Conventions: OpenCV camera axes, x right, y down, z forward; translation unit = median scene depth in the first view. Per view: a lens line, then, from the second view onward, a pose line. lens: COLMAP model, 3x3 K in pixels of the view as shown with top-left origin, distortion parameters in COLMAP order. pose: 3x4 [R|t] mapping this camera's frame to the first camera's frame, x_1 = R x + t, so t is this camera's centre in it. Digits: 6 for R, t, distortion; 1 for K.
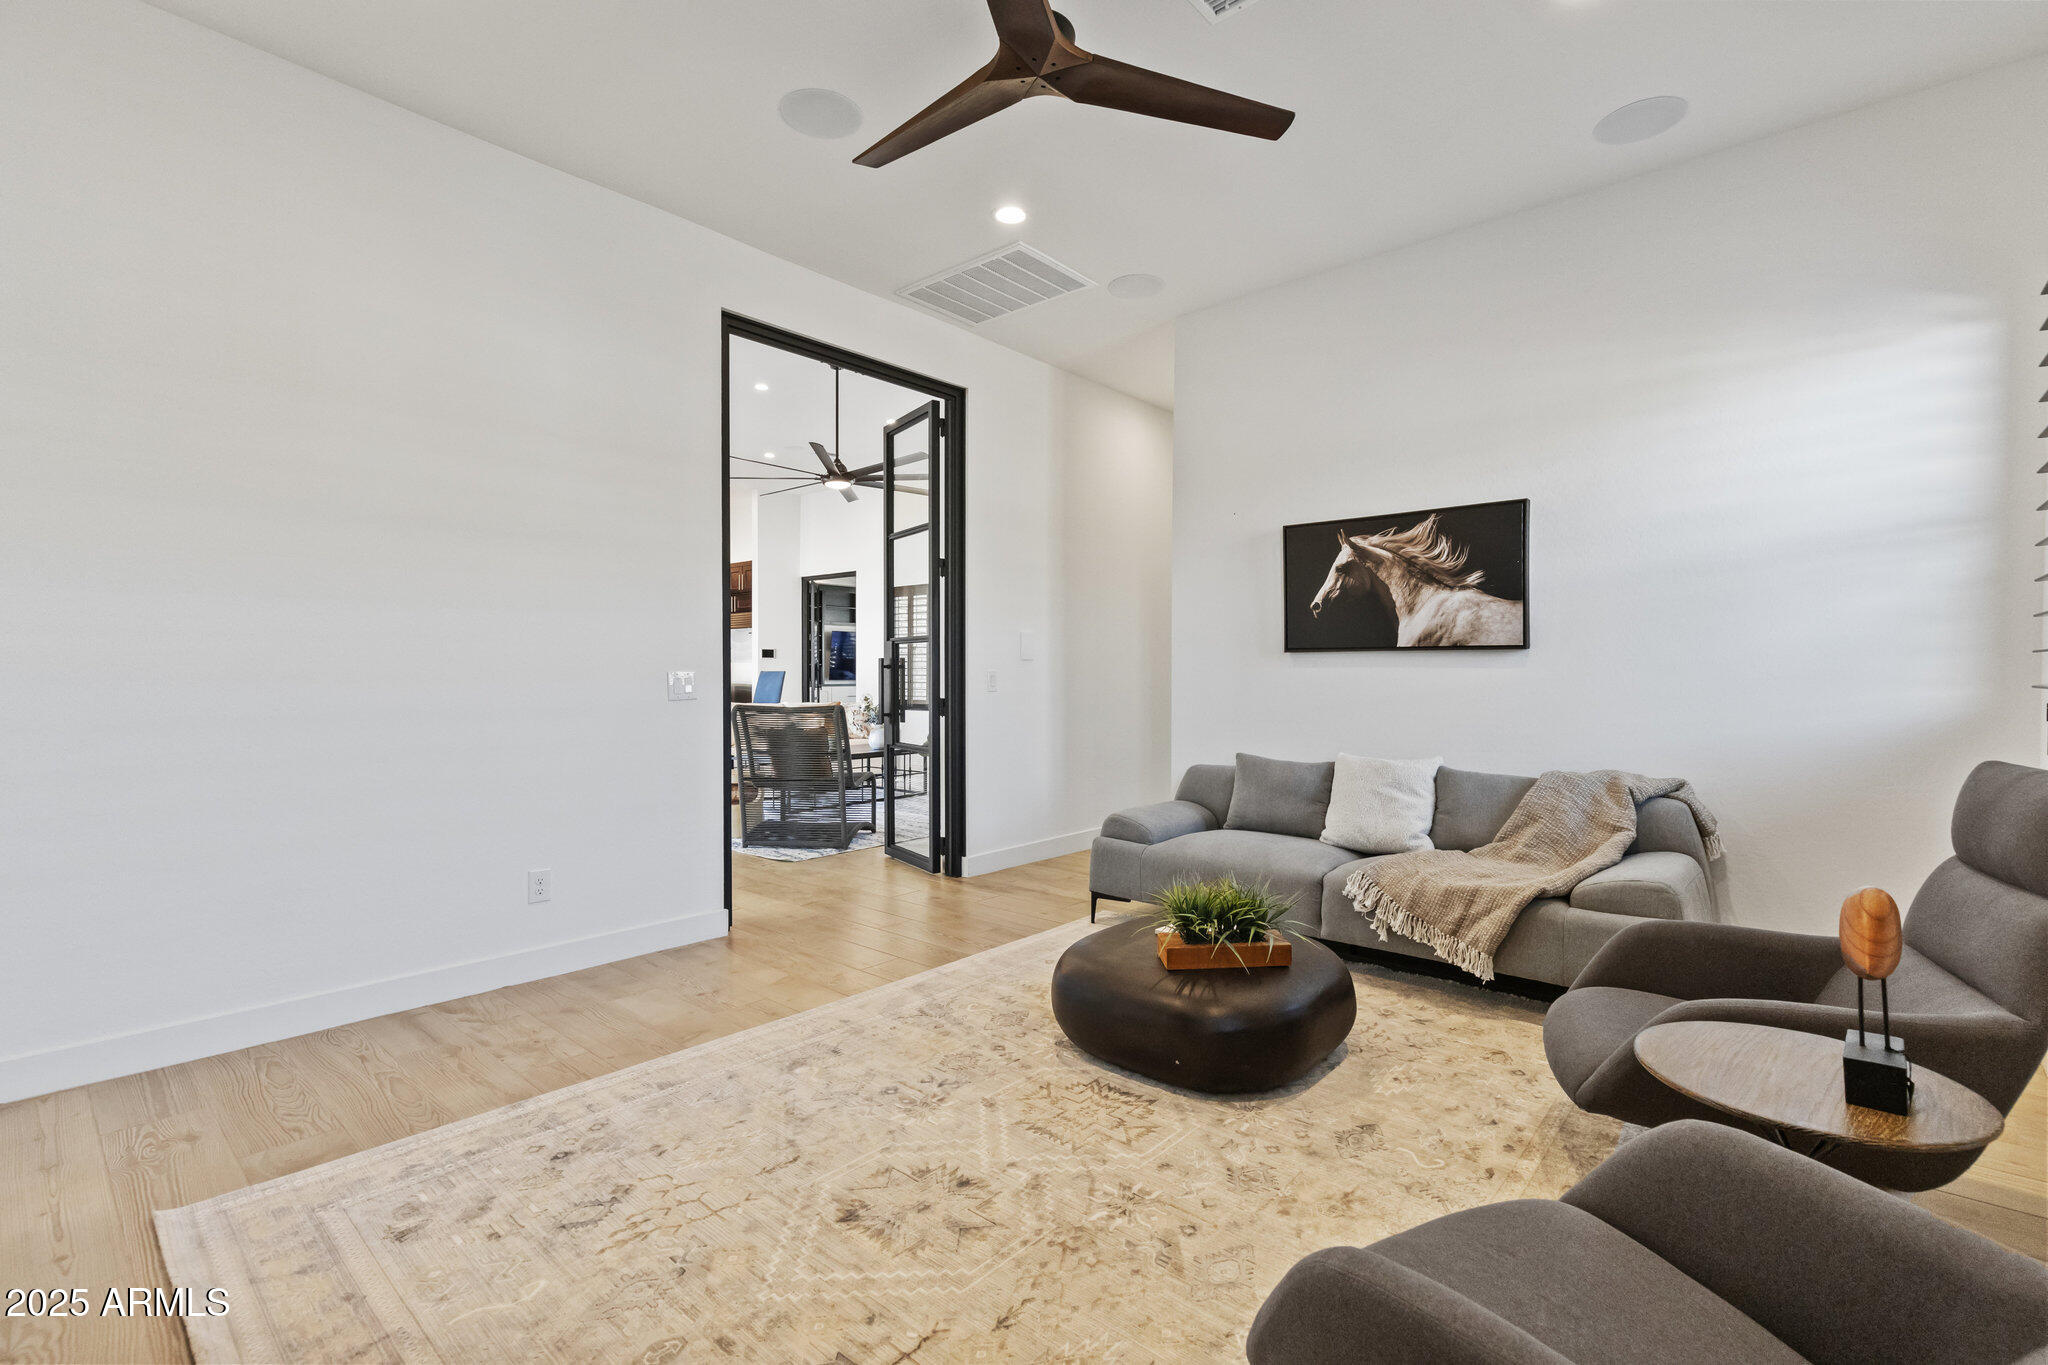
lens RADIAL K [[919.8, 0, 1047.1], [0, 919.8, 679.0], [0, 0, 1]] dist [0.003282, -0.000237]
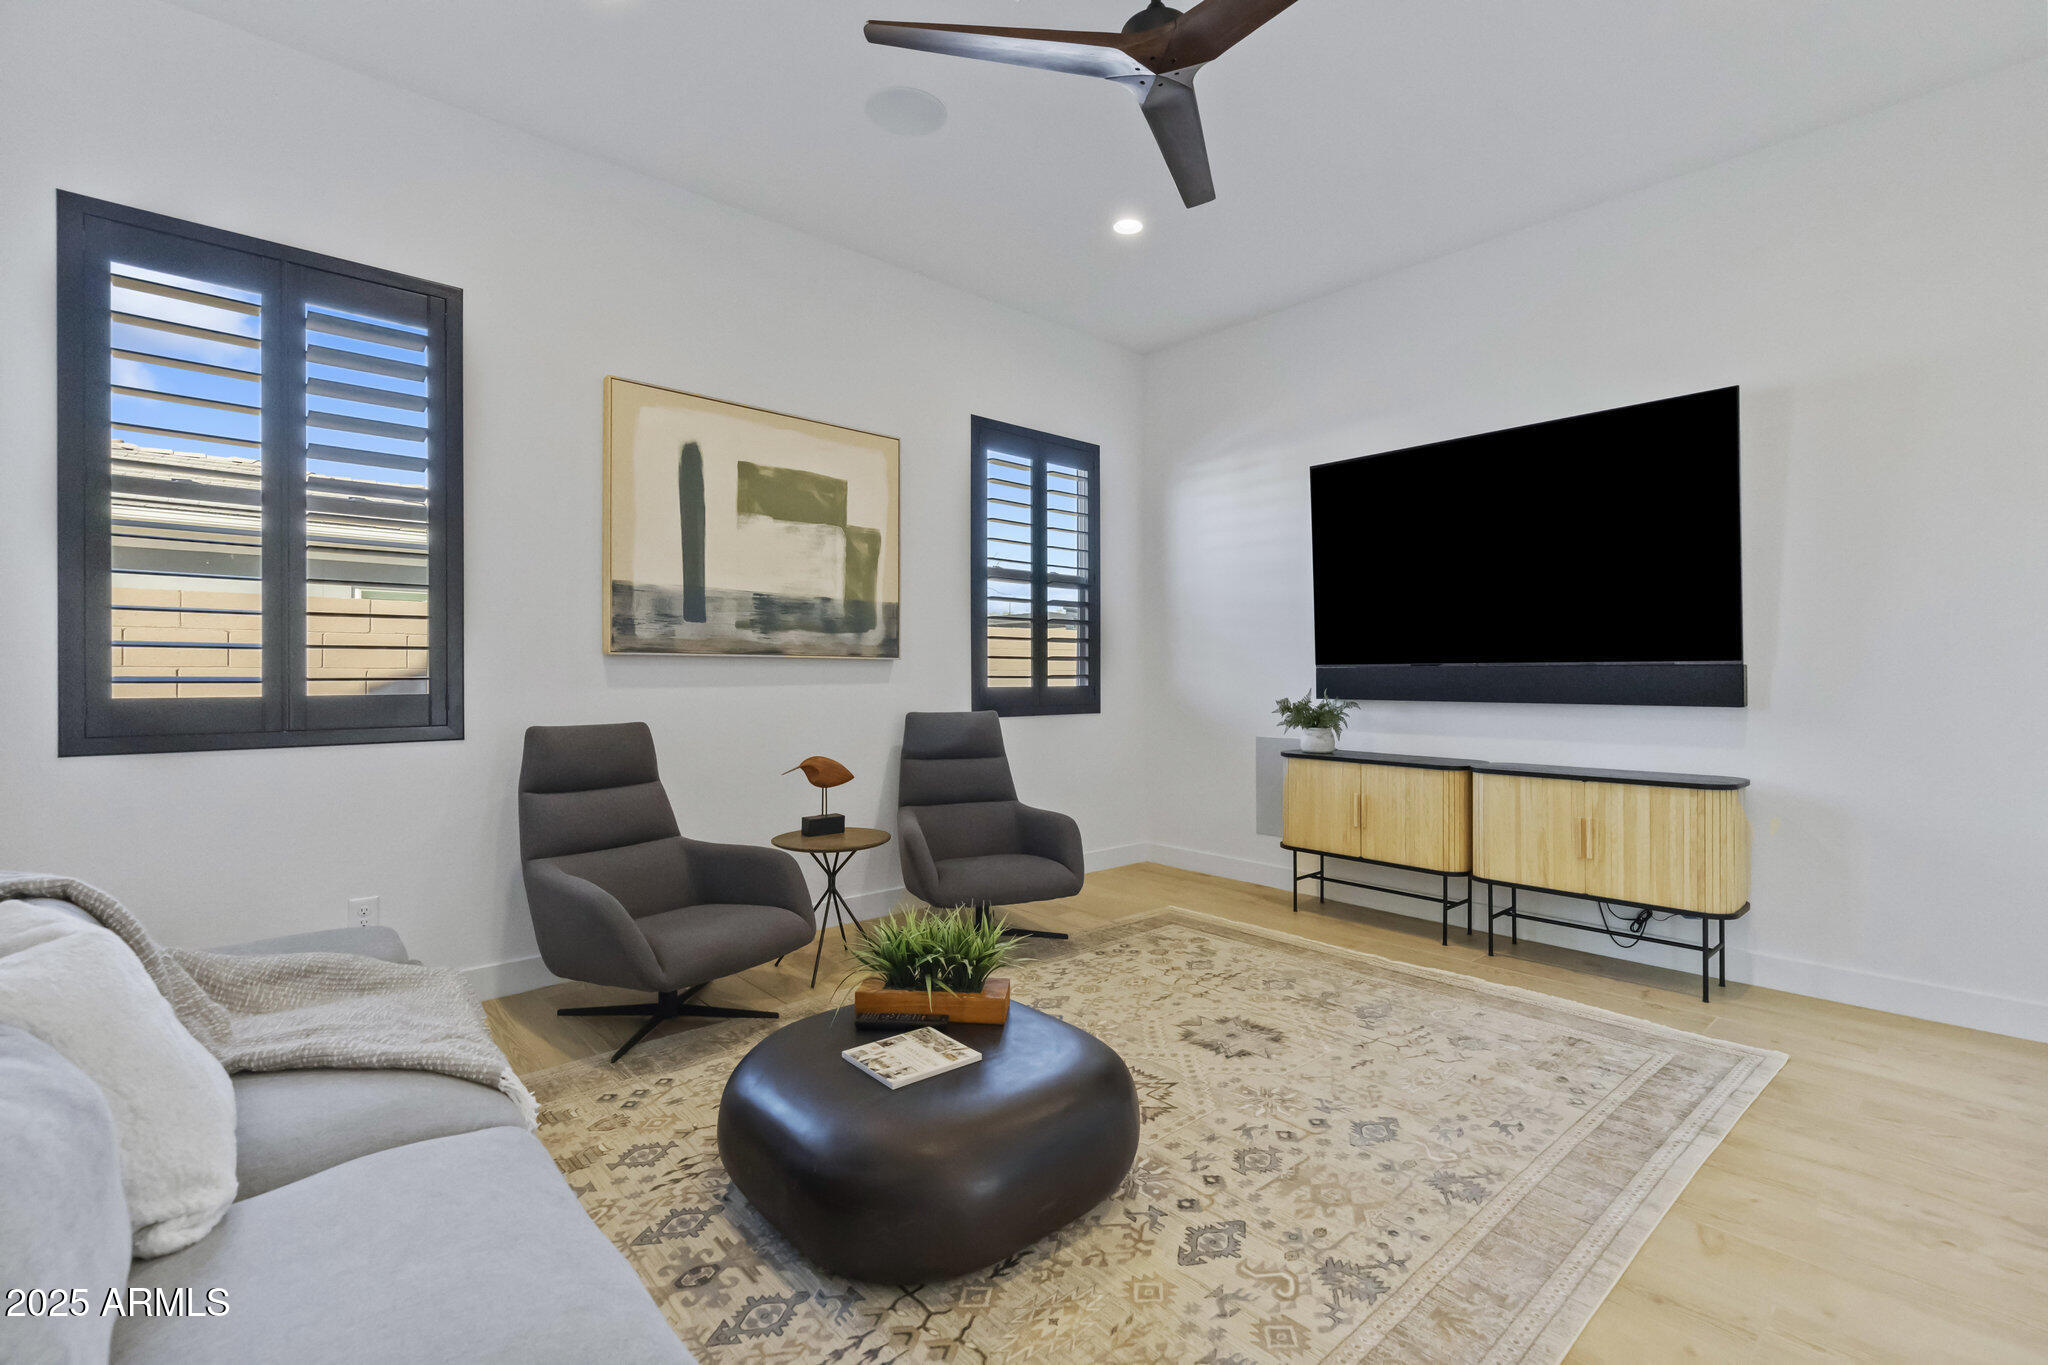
lens RADIAL K [[919.8, 0, 1047.1], [0, 919.8, 679.0], [0, 0, 1]] dist [0.003282, -0.000237]
pose [[-0.993767, 0.002652, 0.111450, -0.014007], [0.003639, 0.999956, 0.008653, 0.000016], [-0.111422, 0.009004, -0.993732, 1.866186]]
